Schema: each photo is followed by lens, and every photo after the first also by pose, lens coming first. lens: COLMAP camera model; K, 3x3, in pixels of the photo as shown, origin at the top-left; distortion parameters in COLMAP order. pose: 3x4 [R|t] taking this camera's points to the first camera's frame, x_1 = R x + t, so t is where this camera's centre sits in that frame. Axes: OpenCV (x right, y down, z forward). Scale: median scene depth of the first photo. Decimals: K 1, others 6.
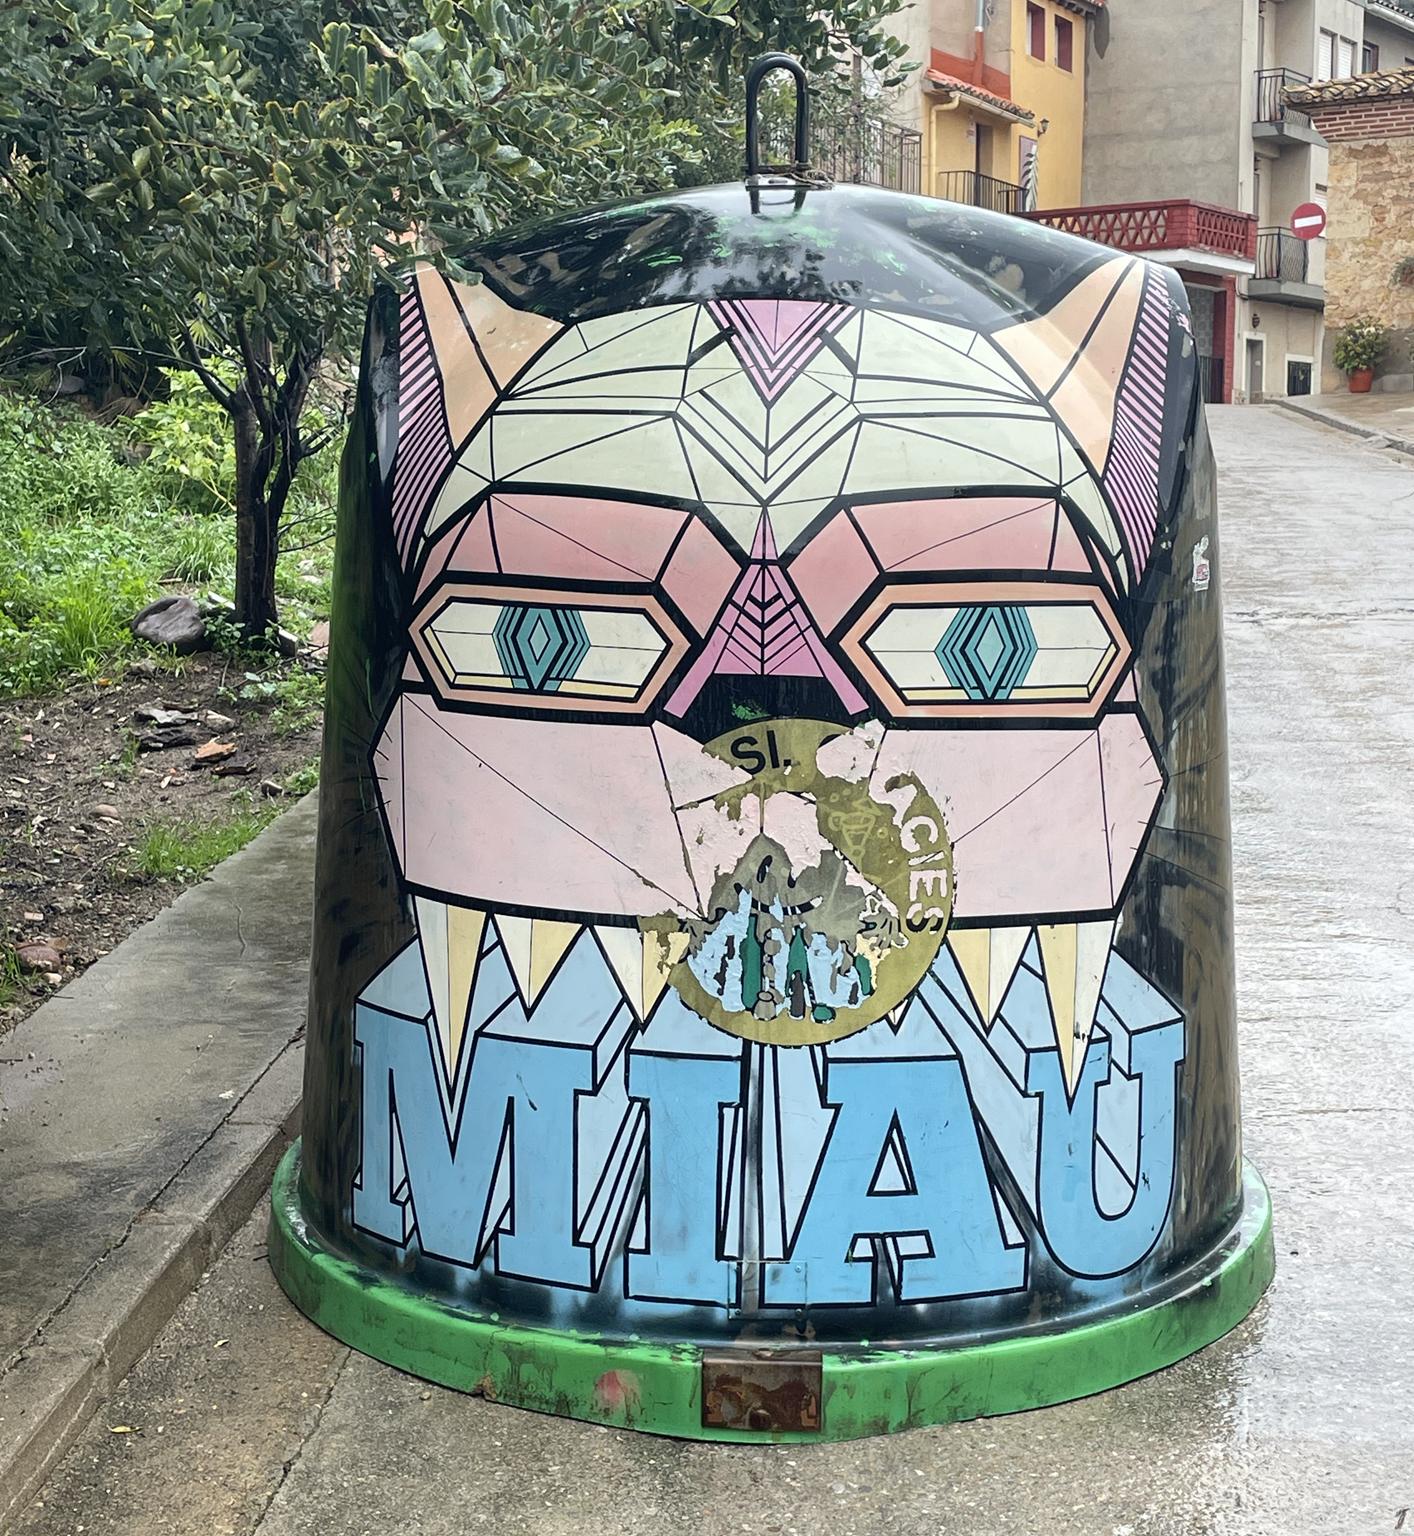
lens RADIAL K [[2507.4, 0, 707.0], [0, 2507.4, 768.0], [0, 0, 1]] dist [0.147920, -0.355421]
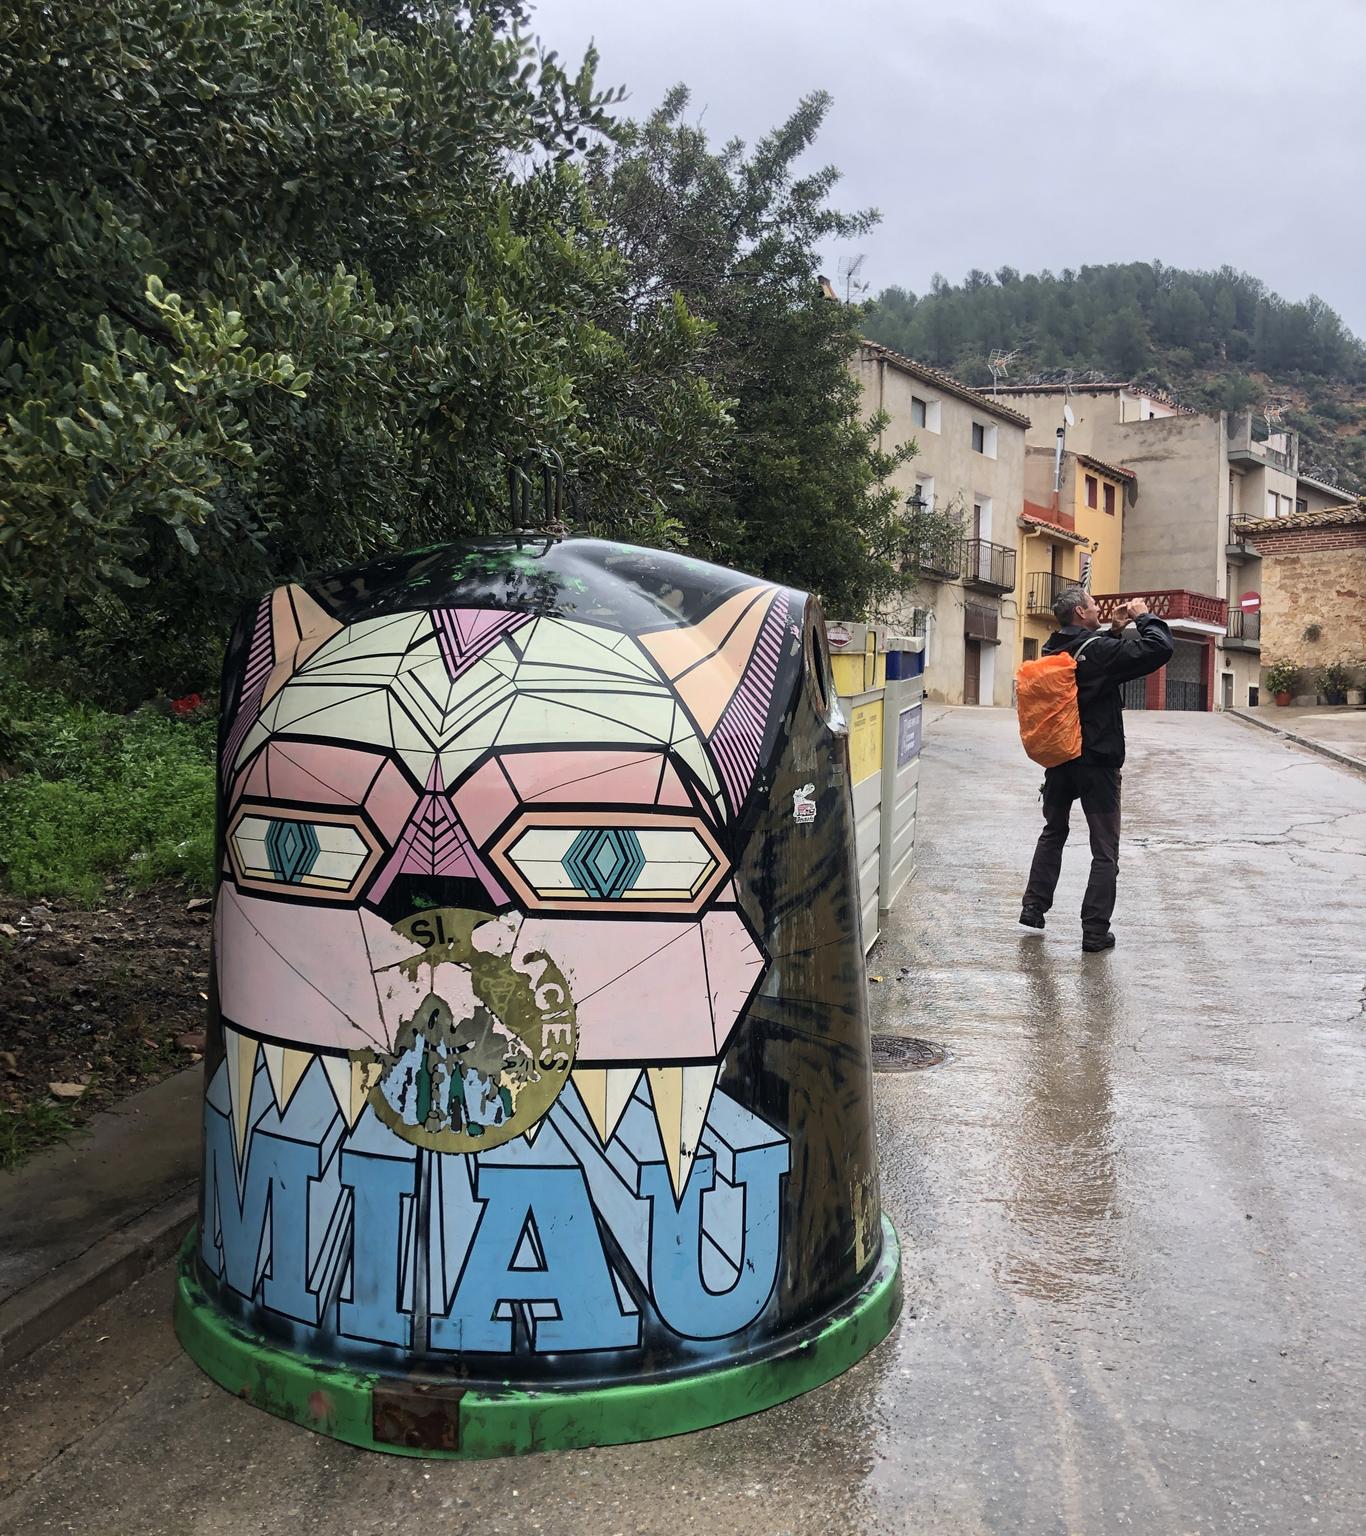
lens RADIAL K [[1482.4, 0, 683.0], [0, 1482.4, 768.0], [0, 0, 1]] dist [0.151403, -0.417937]
pose [[0.990626, 0.021084, -0.134968, 0.254722], [-0.034625, 0.994507, -0.098781, -0.018823], [0.132143, 0.102529, 0.985914, 0.201292]]
